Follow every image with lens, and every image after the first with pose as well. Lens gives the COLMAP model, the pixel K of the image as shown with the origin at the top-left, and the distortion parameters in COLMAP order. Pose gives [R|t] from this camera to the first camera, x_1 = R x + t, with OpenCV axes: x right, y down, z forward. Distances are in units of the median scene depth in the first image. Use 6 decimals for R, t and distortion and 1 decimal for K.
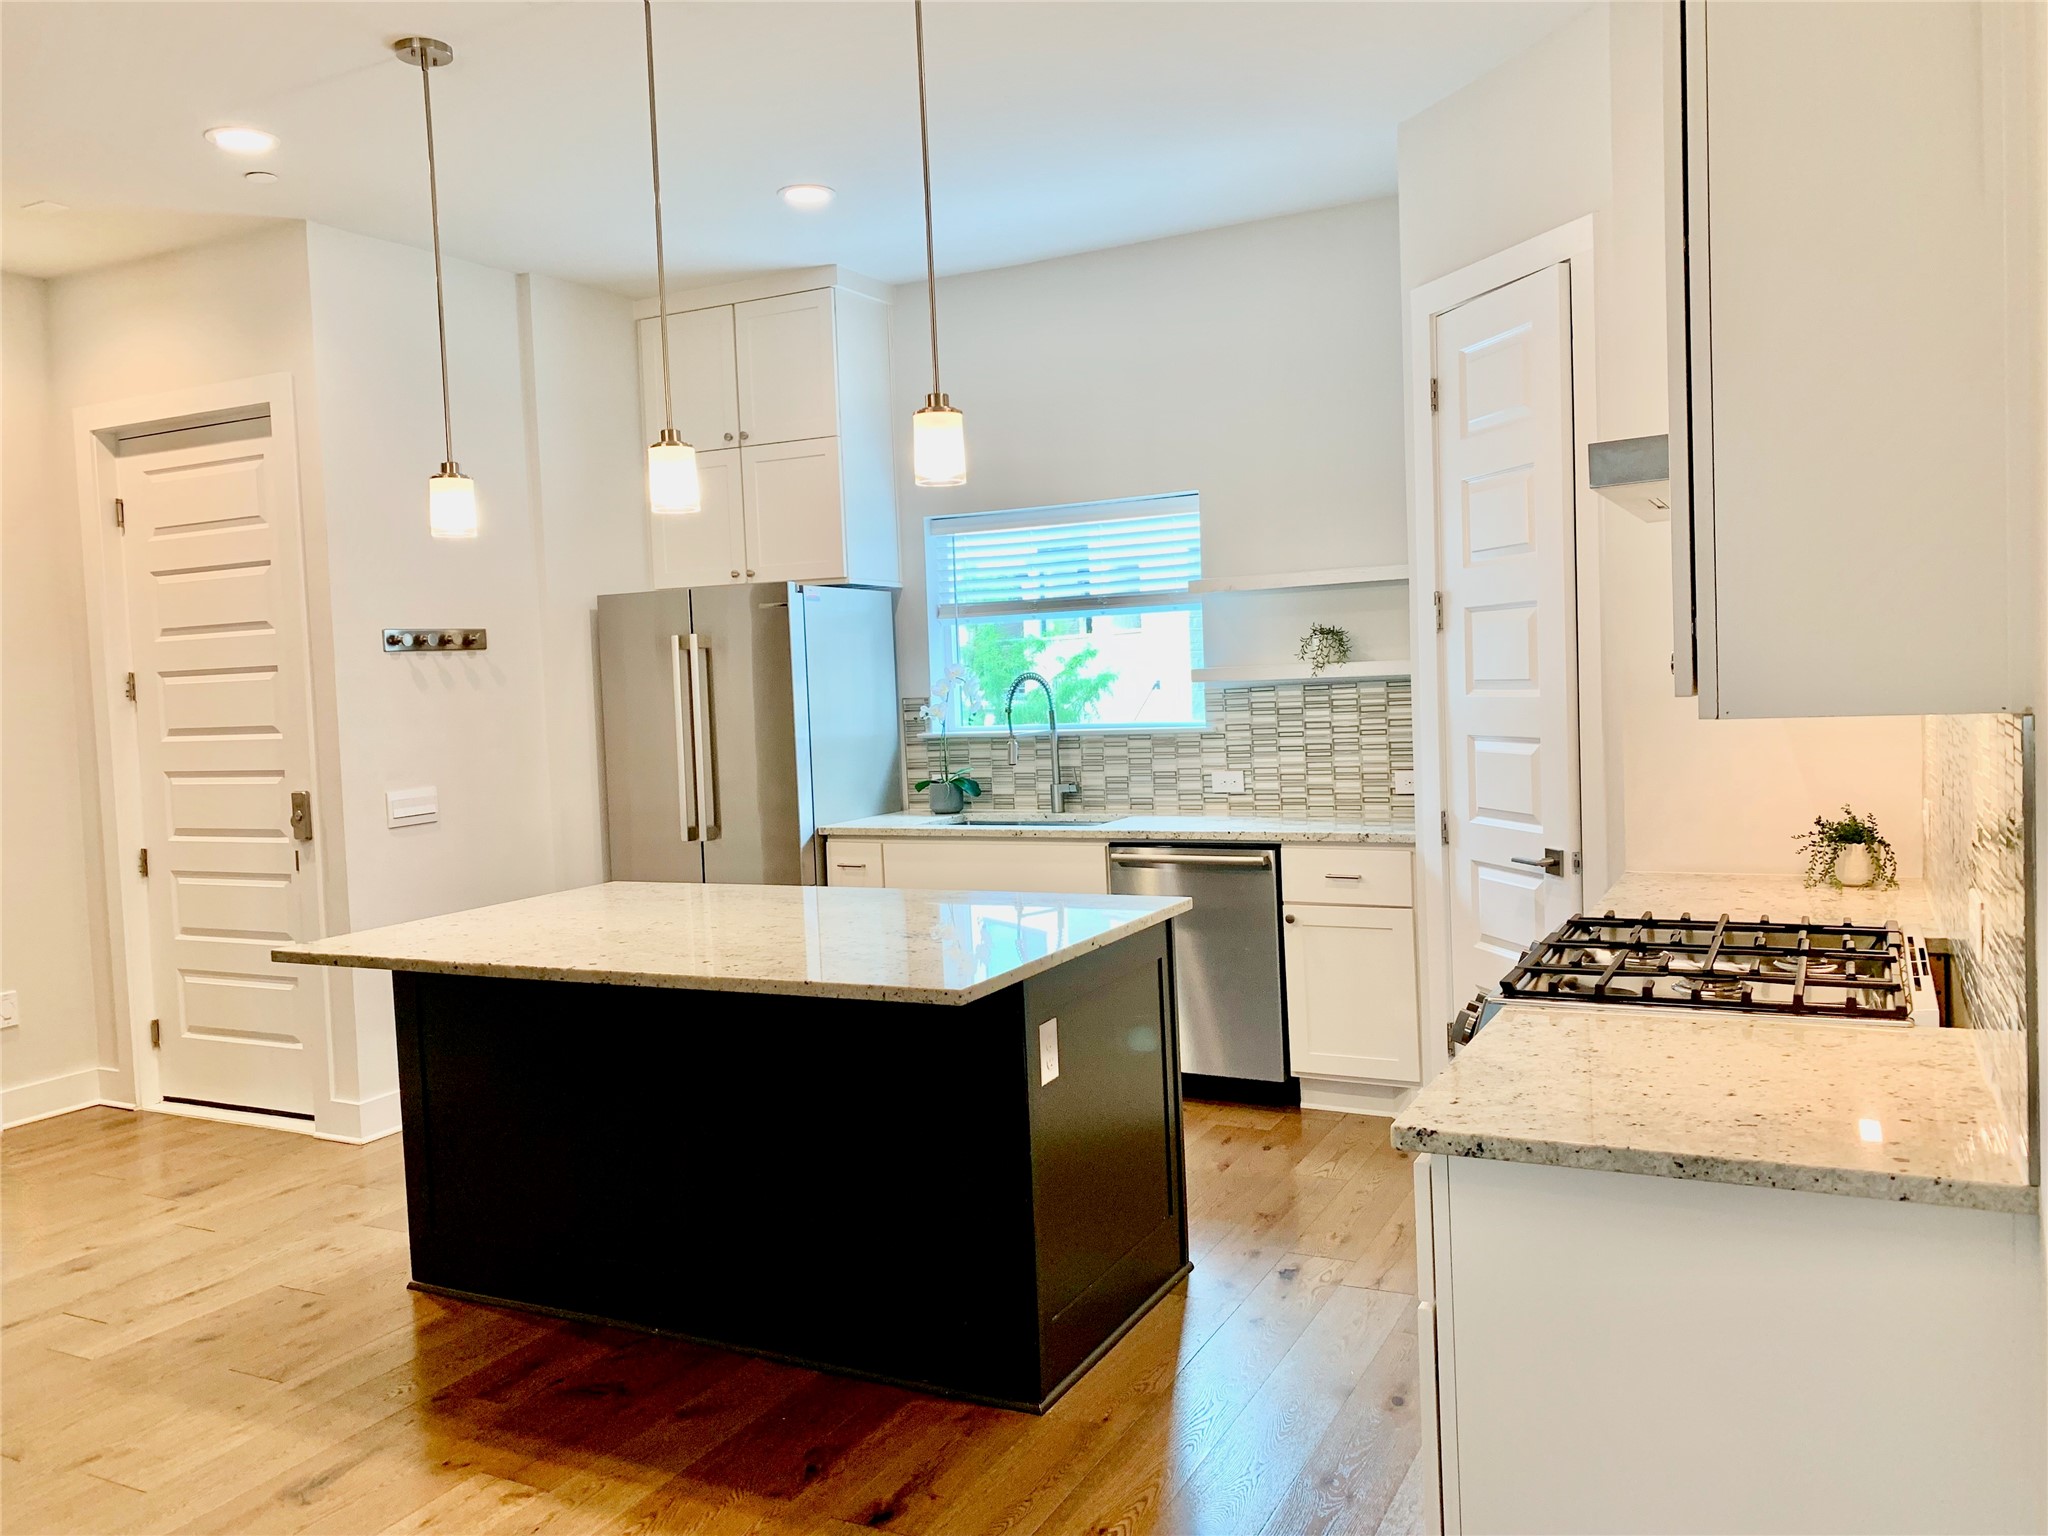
lens RADIAL K [[1551.4, 0, 1024.0], [0, 1551.4, 768.0], [0, 0, 1]] dist [0.141138, -0.283600]
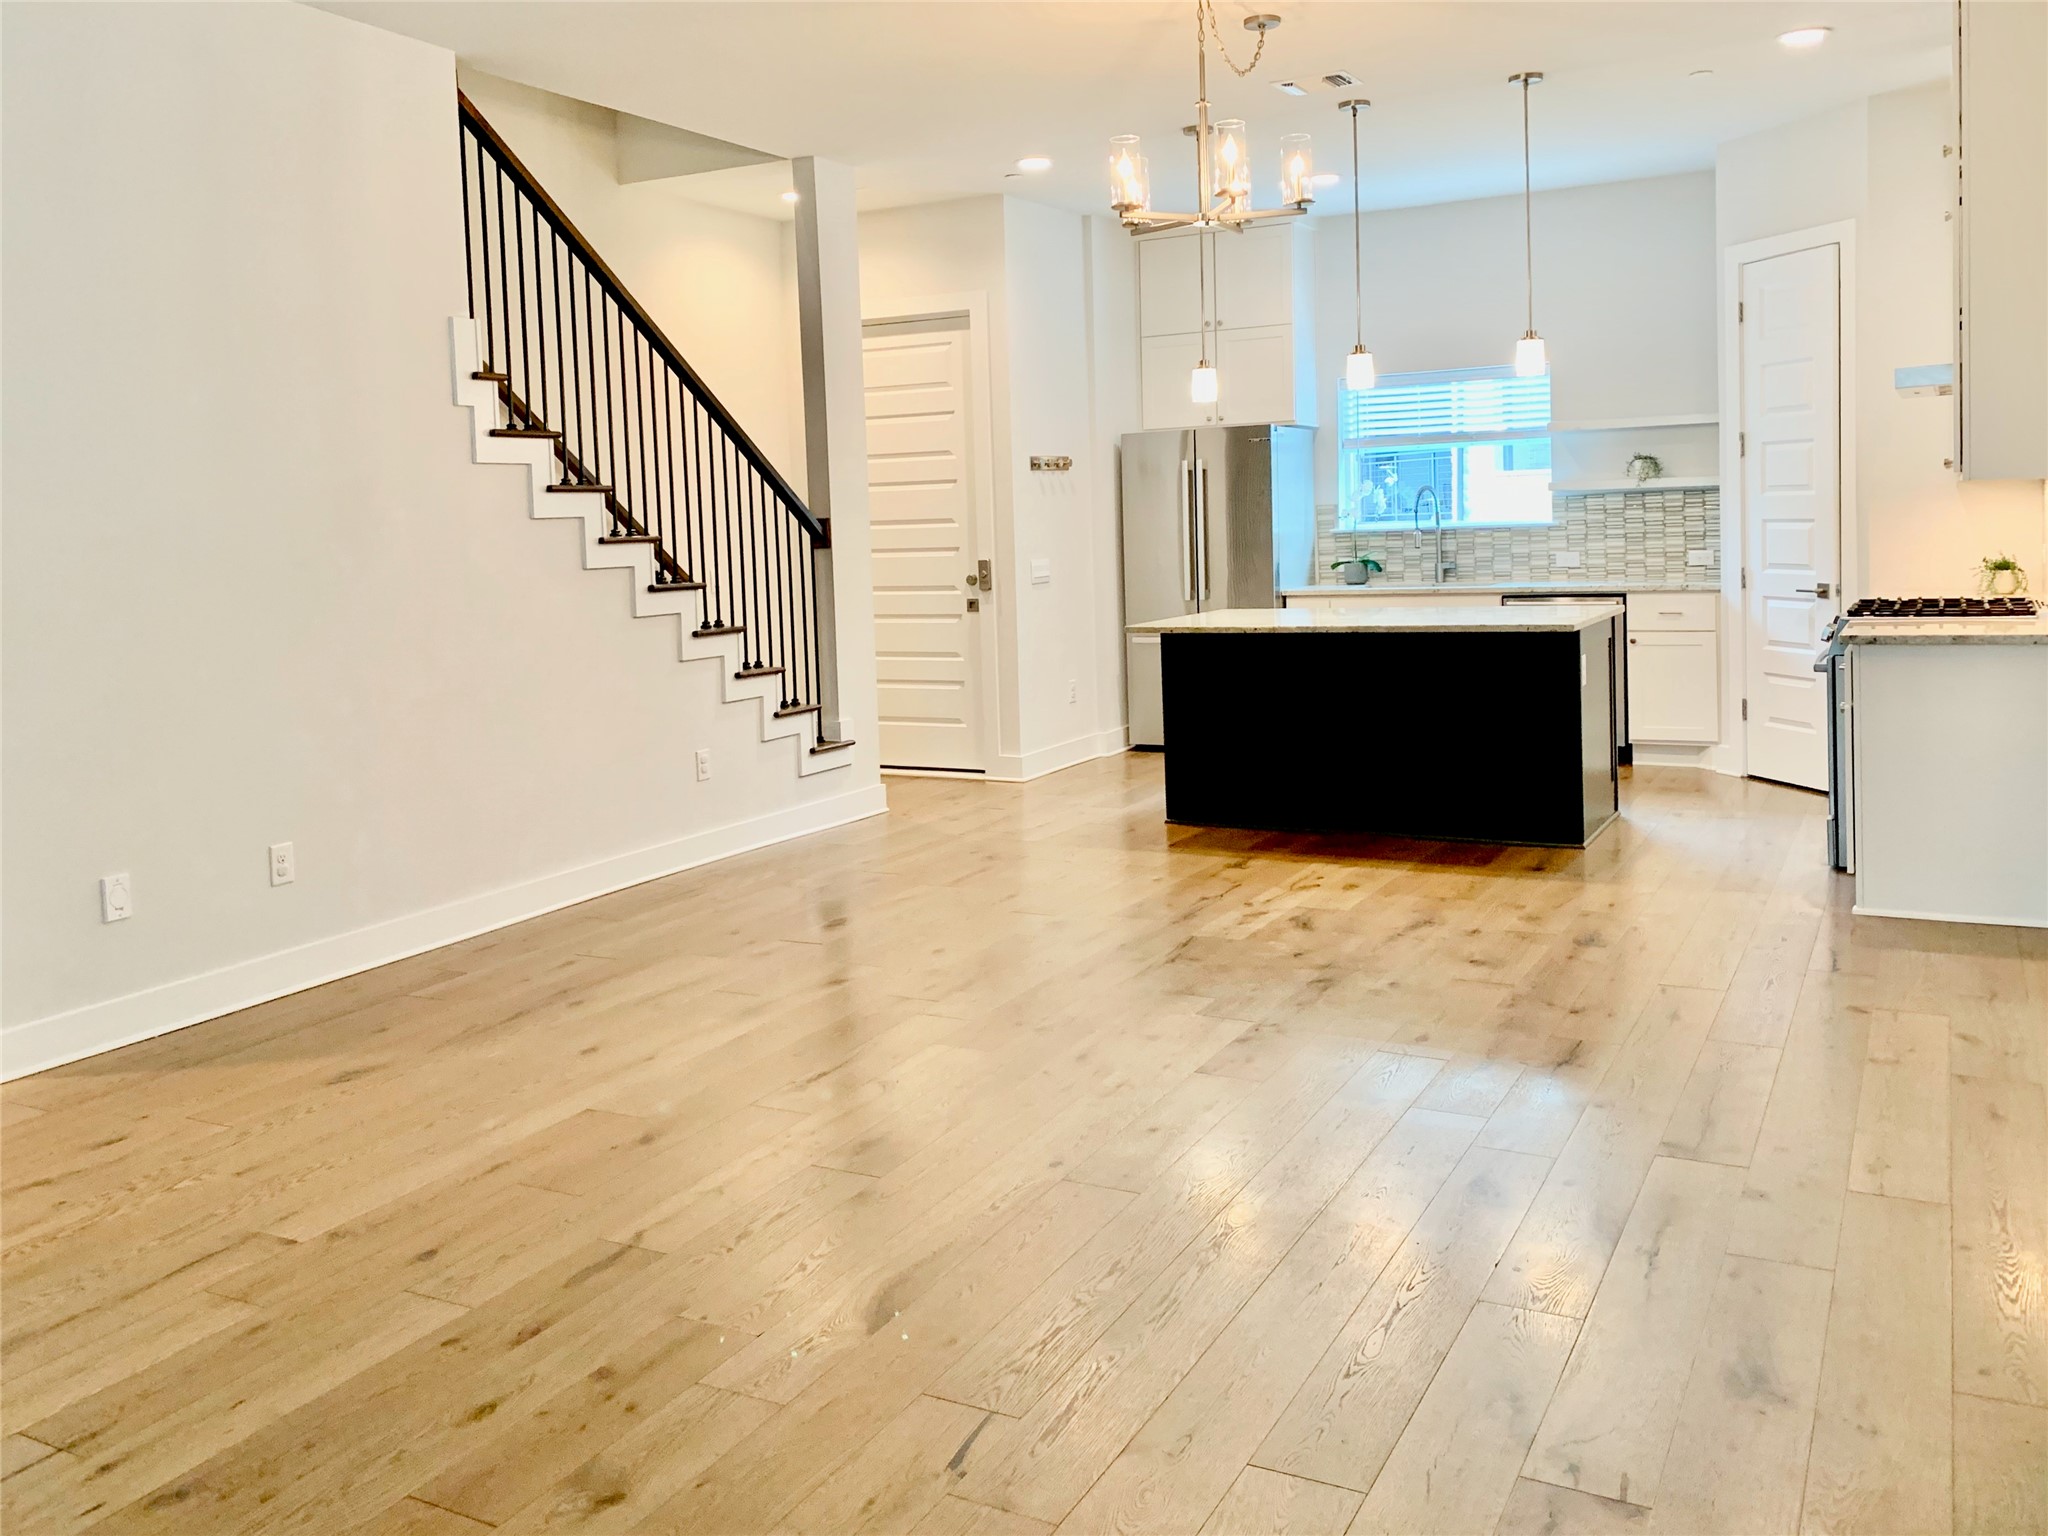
lens RADIAL K [[1694.0, 0, 999.3], [0, 1694.0, 639.1], [0, 0, 1]] dist [0.010924, -0.000913]
pose [[0.999528, 0.005725, -0.030191, -0.369982], [-0.005343, 0.999905, 0.012741, 0.068880], [0.030261, -0.012573, 0.999463, -0.643895]]
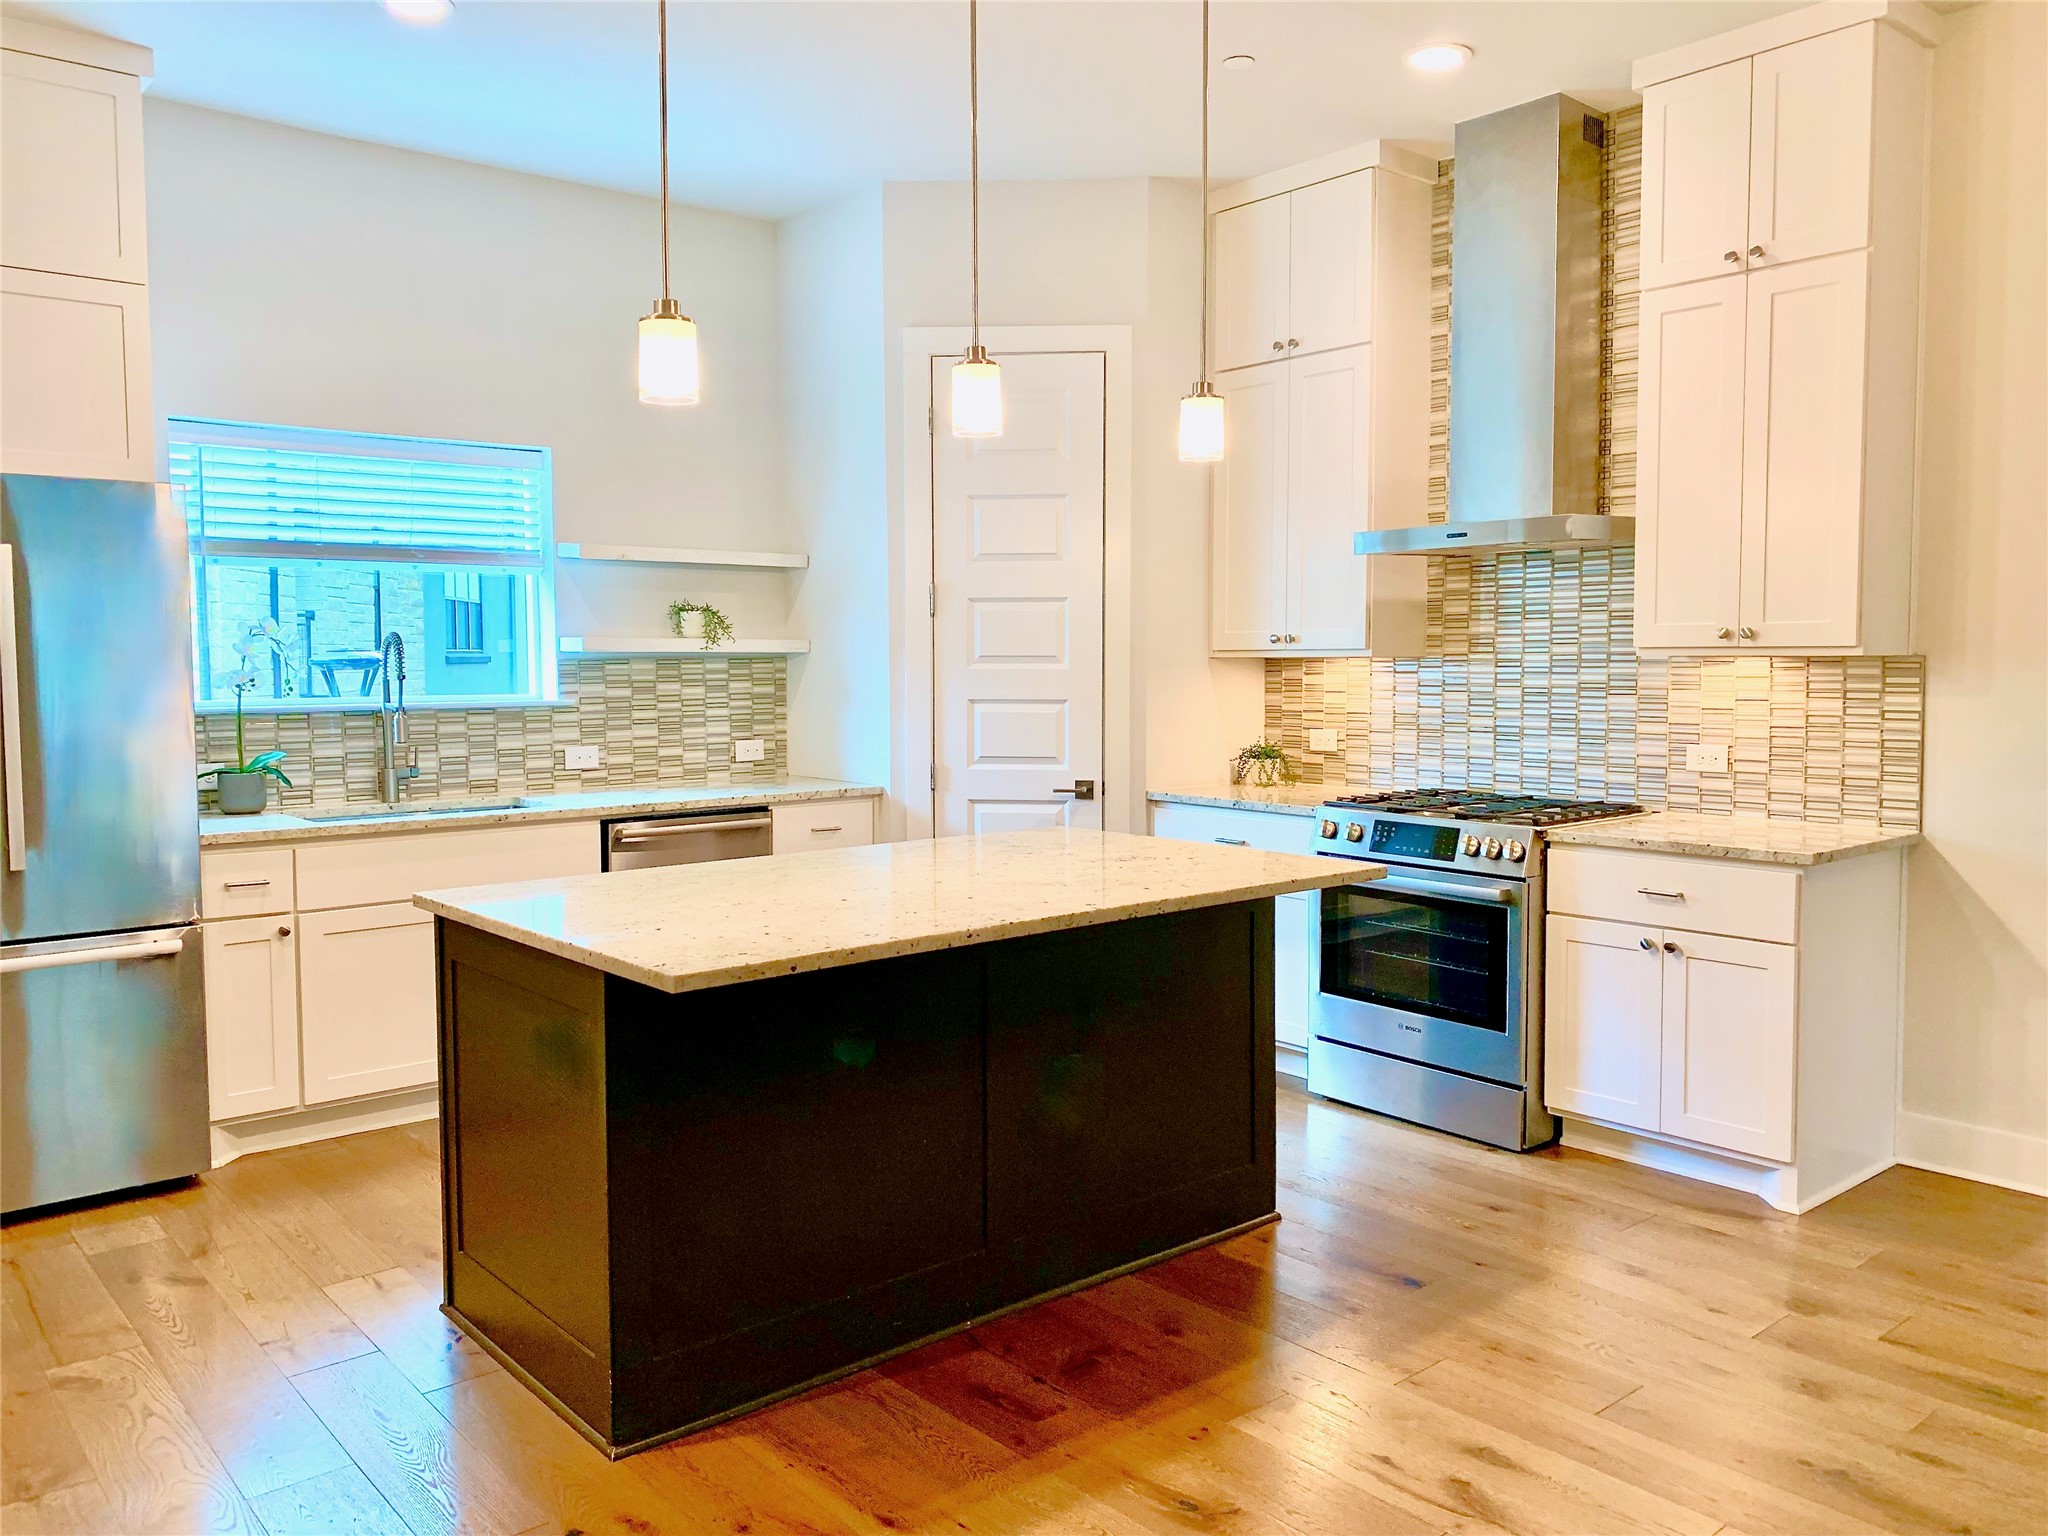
lens RADIAL K [[1551.4, 0, 1024.0], [0, 1551.4, 768.0], [0, 0, 1]] dist [0.141138, -0.283600]
pose [[0.378527, -0.028175, 0.925161, -0.680430], [0.045138, 0.998909, 0.011953, 0.016747], [-0.924489, 0.037236, 0.379386, 0.394688]]
